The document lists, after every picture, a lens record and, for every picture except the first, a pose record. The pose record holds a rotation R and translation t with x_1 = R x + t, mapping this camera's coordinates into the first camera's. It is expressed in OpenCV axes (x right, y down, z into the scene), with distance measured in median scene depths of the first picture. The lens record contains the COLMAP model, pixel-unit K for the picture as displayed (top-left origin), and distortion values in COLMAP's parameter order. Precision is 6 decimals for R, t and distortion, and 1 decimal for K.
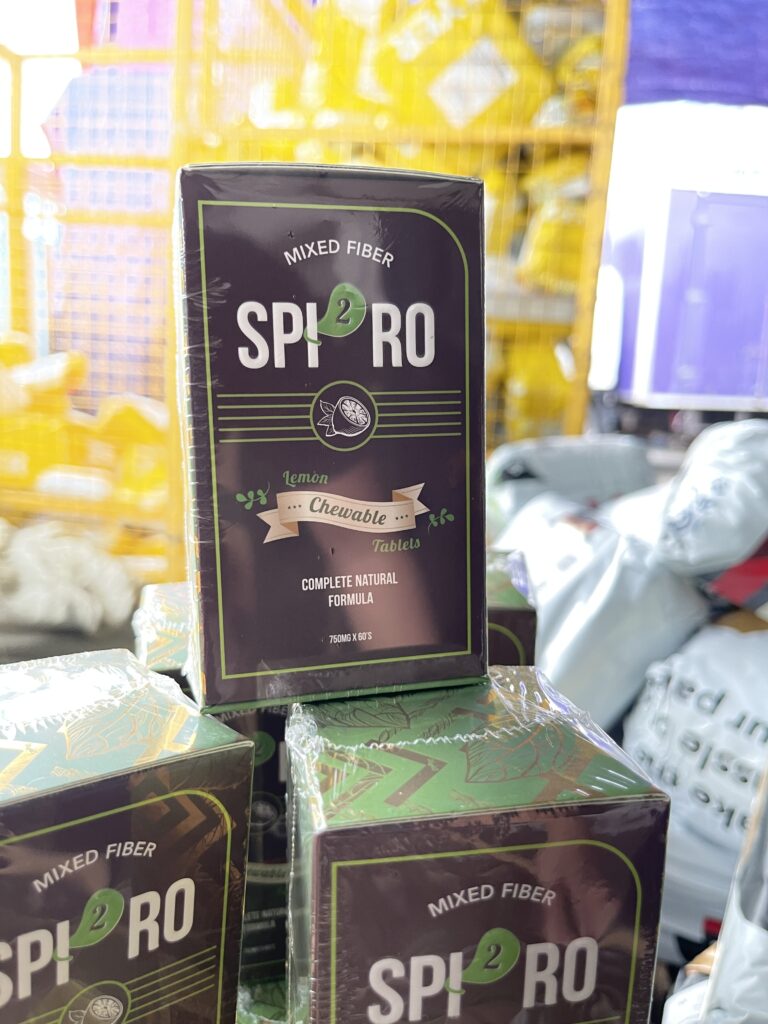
lens RADIAL K [[798.8, 0, 382.4], [0, 798.8, 516.7], [0, 0, 1]] dist [0.028696, -0.046866]
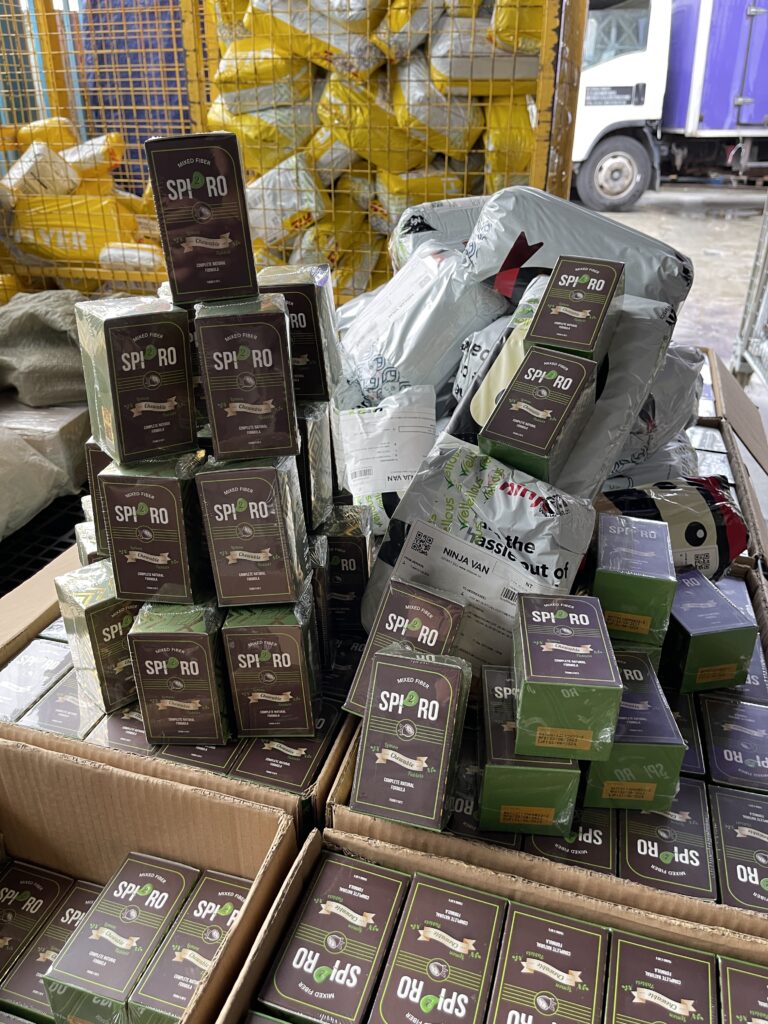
lens RADIAL K [[798.8, 0, 379.9], [0, 798.8, 511.9], [0, 0, 1]] dist [0.028696, -0.046866]
pose [[0.995826, -0.029194, -0.086472, 0.316934], [0.051976, 0.960215, 0.274383, 0.065796], [0.075021, -0.277733, 0.957725, -0.844555]]
